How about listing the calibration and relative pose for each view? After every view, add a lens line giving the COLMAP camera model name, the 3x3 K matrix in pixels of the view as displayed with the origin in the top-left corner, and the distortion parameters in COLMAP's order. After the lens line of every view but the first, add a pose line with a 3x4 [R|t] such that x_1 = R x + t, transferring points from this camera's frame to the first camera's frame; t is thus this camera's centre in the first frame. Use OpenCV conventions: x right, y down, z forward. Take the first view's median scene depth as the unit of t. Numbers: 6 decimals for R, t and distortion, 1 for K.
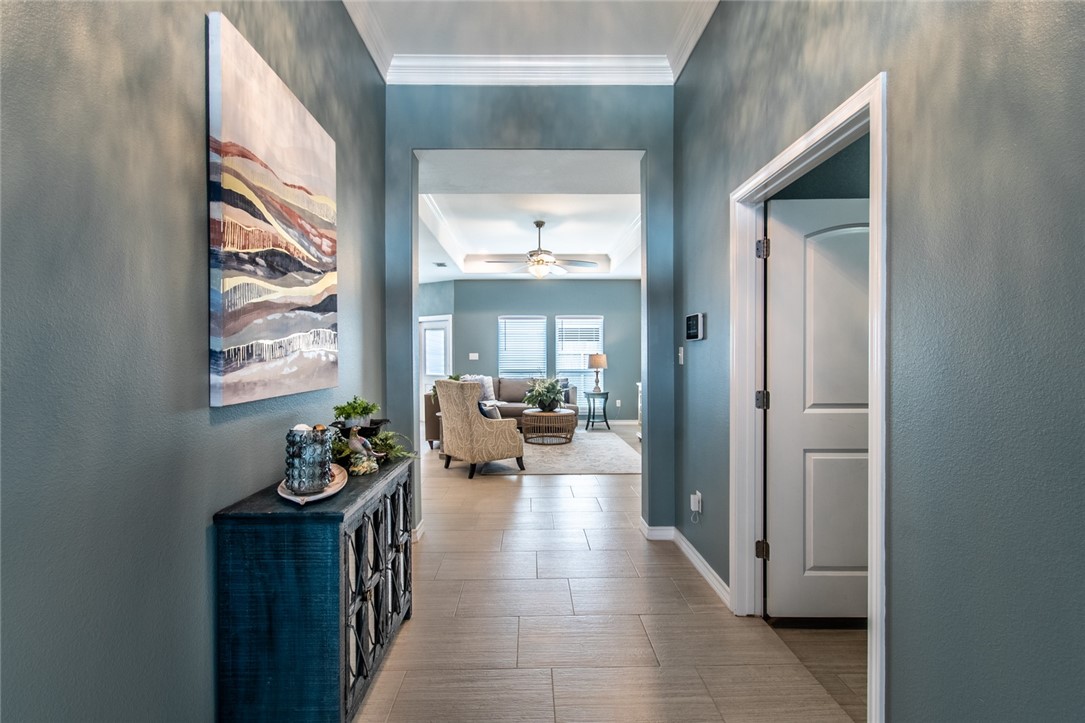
lens RADIAL K [[483.3, 0, 543.9], [0, 483.3, 366.1], [0, 0, 1]] dist [0.003161, -0.000969]
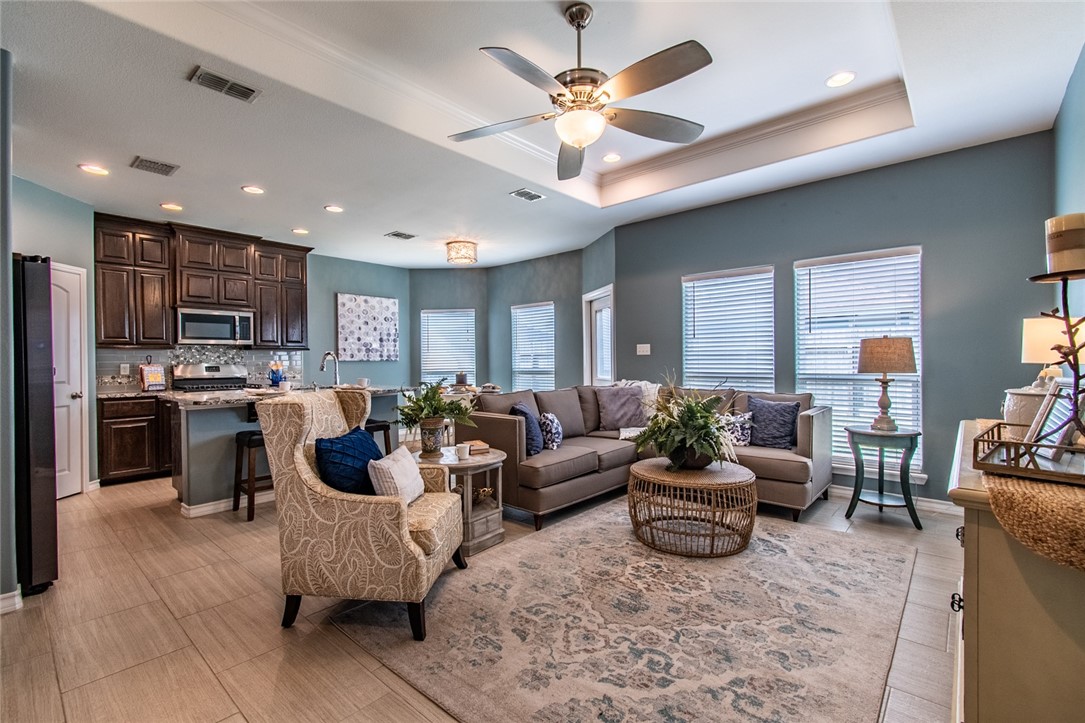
lens RADIAL K [[483.3, 0, 539.8], [0, 483.3, 361.1], [0, 0, 1]] dist [0.003161, -0.000969]
pose [[0.727074, -0.001744, -0.686557, 0.182442], [-0.006296, 0.999938, -0.009208, 0.000541], [0.686530, 0.011018, 0.727018, 0.506127]]
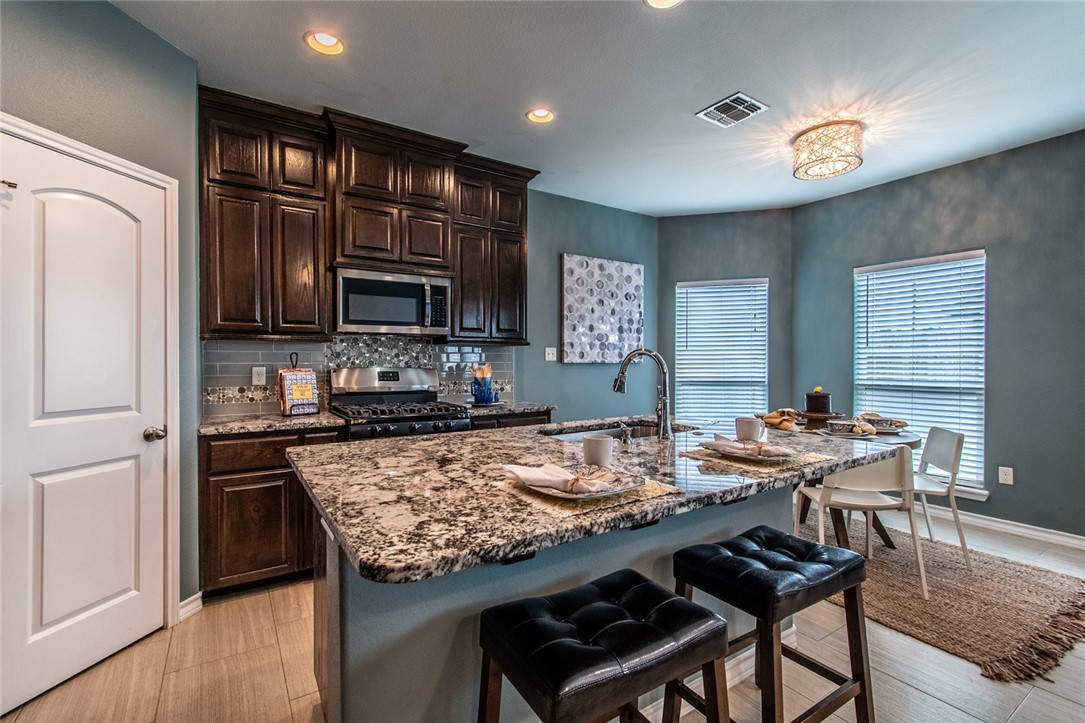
lens RADIAL K [[483.3, 0, 537.0], [0, 483.3, 361.8], [0, 0, 1]] dist [0.003161, -0.000969]
pose [[0.517367, 0.010777, -0.855696, -0.214014], [-0.020012, 0.999800, 0.000492, -0.006298], [0.855530, 0.016869, 0.517479, 0.582955]]
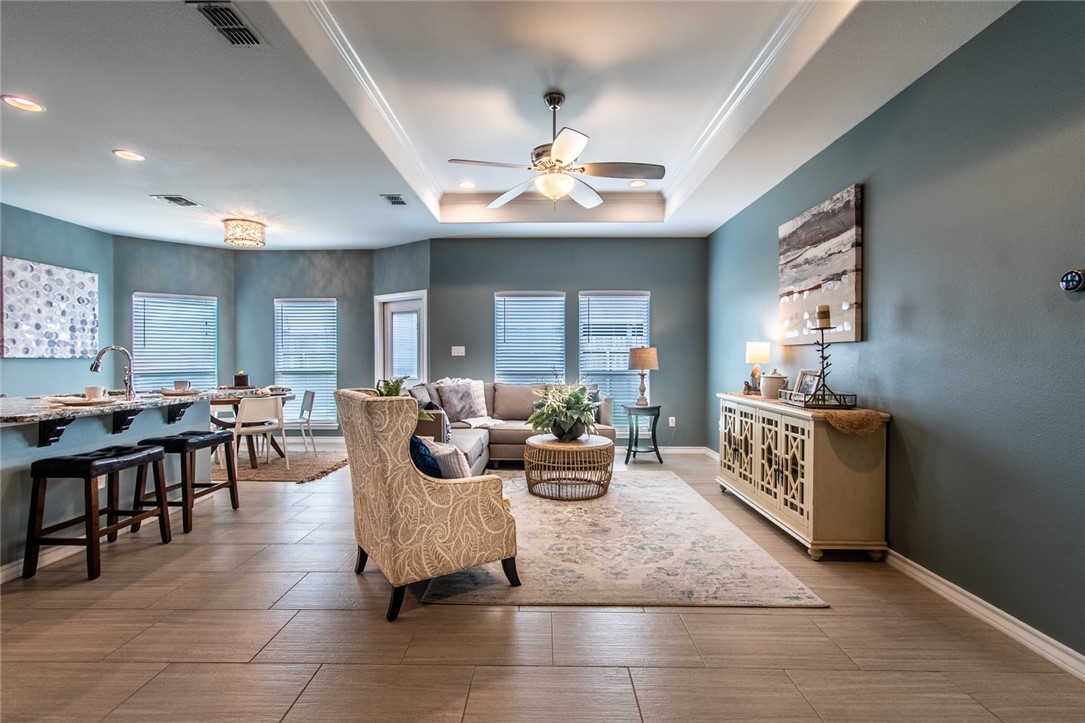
lens RADIAL K [[483.3, 0, 541.7], [0, 483.3, 361.4], [0, 0, 1]] dist [0.003161, -0.000969]
pose [[0.999202, 0.004124, -0.039729, -0.000551], [-0.004703, 0.999884, -0.014473, 0.003977], [0.039665, 0.014649, 0.999106, 0.343424]]
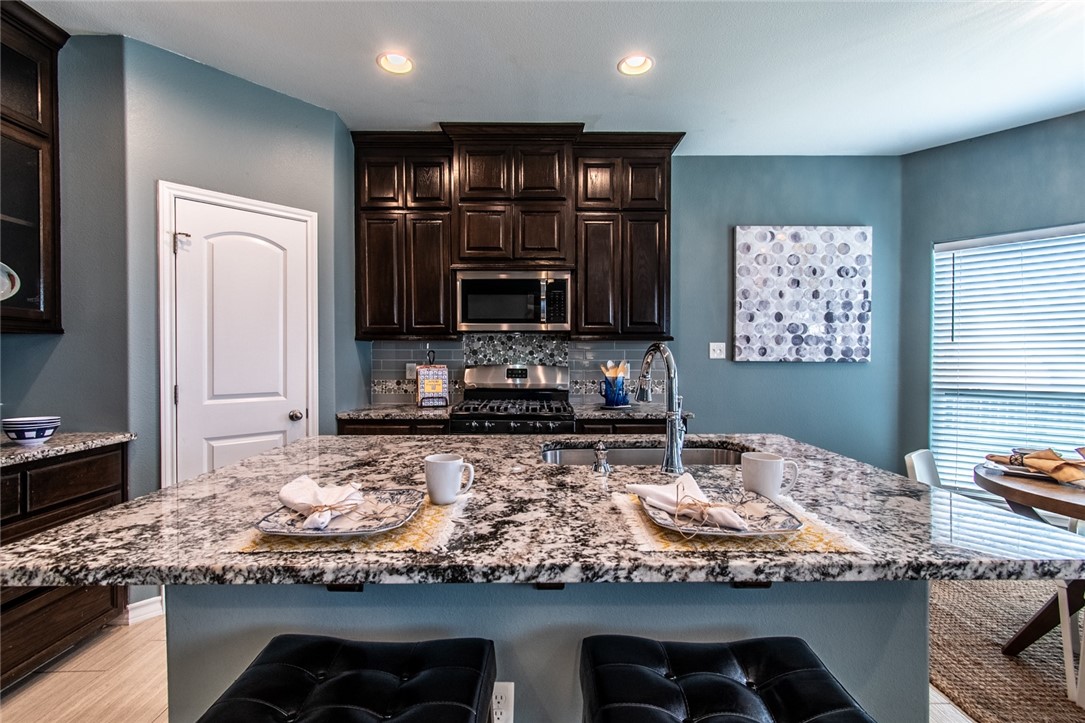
lens RADIAL K [[483.3, 0, 537.3], [0, 483.3, 361.2], [0, 0, 1]] dist [0.003161, -0.000969]
pose [[-0.025533, 0.017474, -0.999521, -0.216767], [-0.019929, 0.999640, 0.017985, -0.009560], [0.999475, 0.020379, -0.025175, 0.712001]]
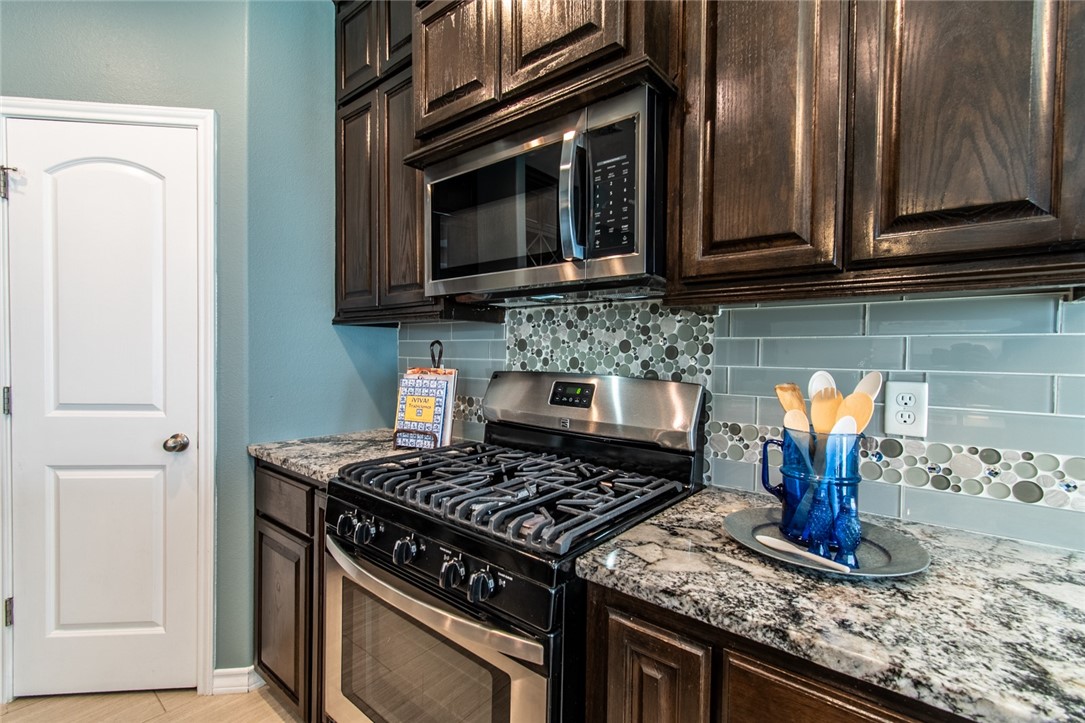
lens RADIAL K [[483.3, 0, 538.1], [0, 483.3, 362.6], [0, 0, 1]] dist [0.003161, -0.000969]
pose [[-0.658021, 0.012515, -0.752896, -0.483995], [-0.024416, 0.998982, 0.037944, -0.009013], [0.752604, 0.043351, -0.657045, 0.787275]]
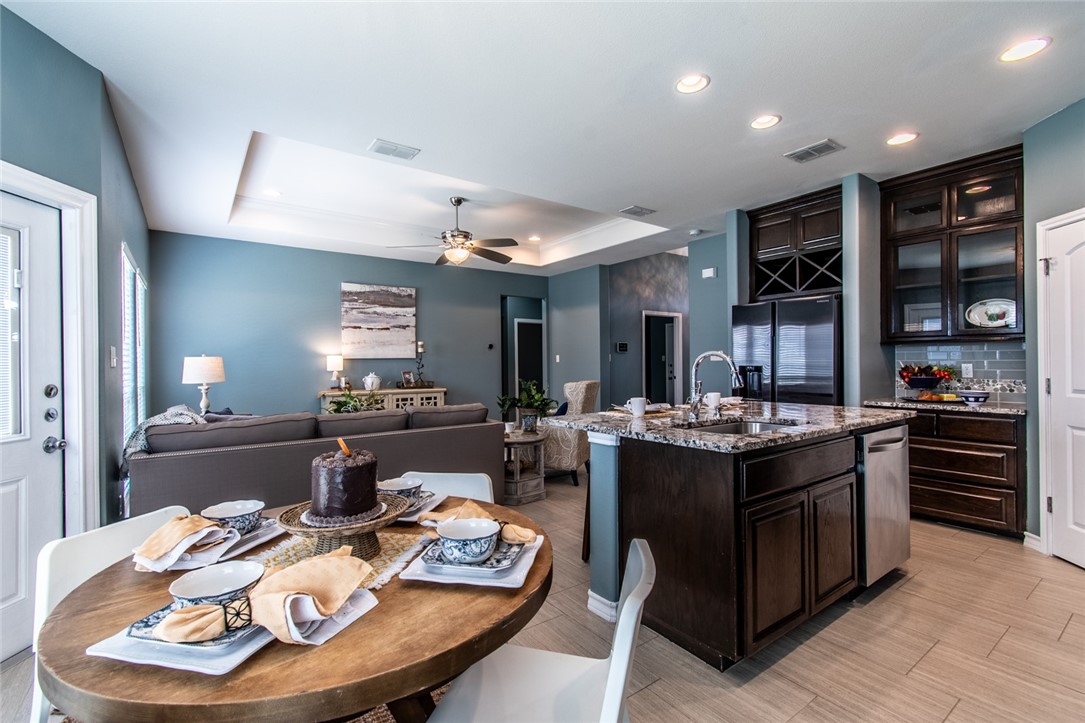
lens RADIAL K [[483.3, 0, 538.5], [0, 483.3, 361.2], [0, 0, 1]] dist [0.003161, -0.000969]
pose [[-0.559506, 0.009933, 0.828766, -0.575396], [0.029892, 0.999519, 0.008200, -0.013127], [-0.828287, 0.029362, -0.559535, 1.004270]]
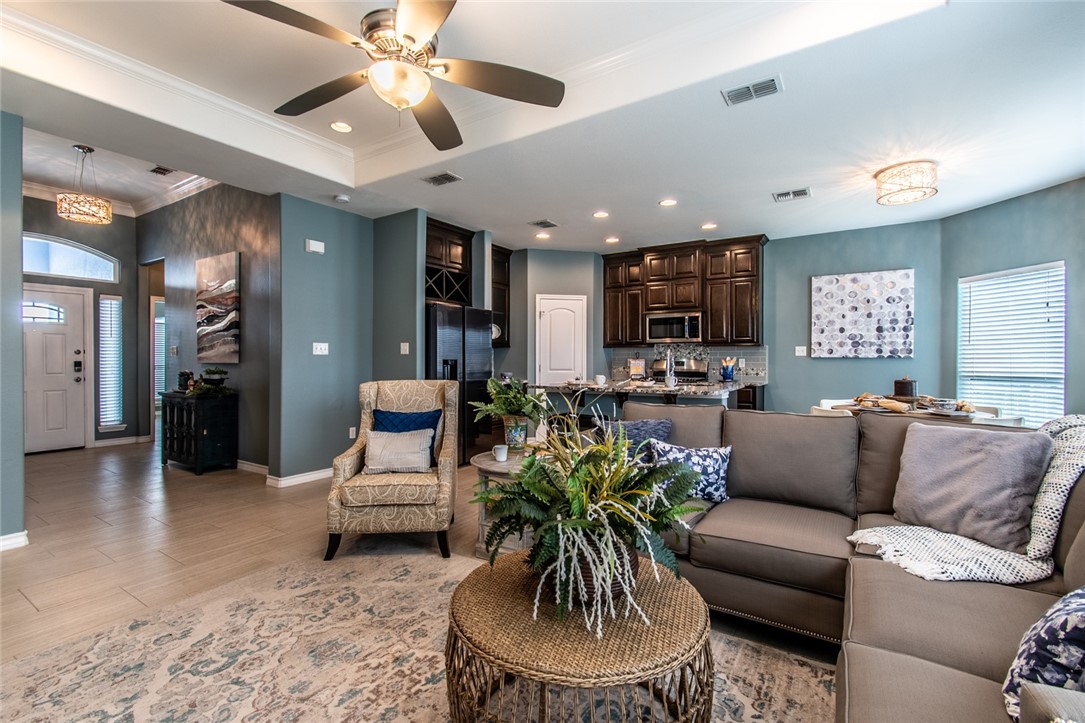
lens RADIAL K [[483.3, 0, 536.7], [0, 483.3, 360.5], [0, 0, 1]] dist [0.003161, -0.000969]
pose [[-0.575646, 0.006070, -0.817677, 0.161415], [-0.014750, 0.999733, 0.017806, -0.007512], [0.817566, 0.022311, -0.575403, 0.949398]]
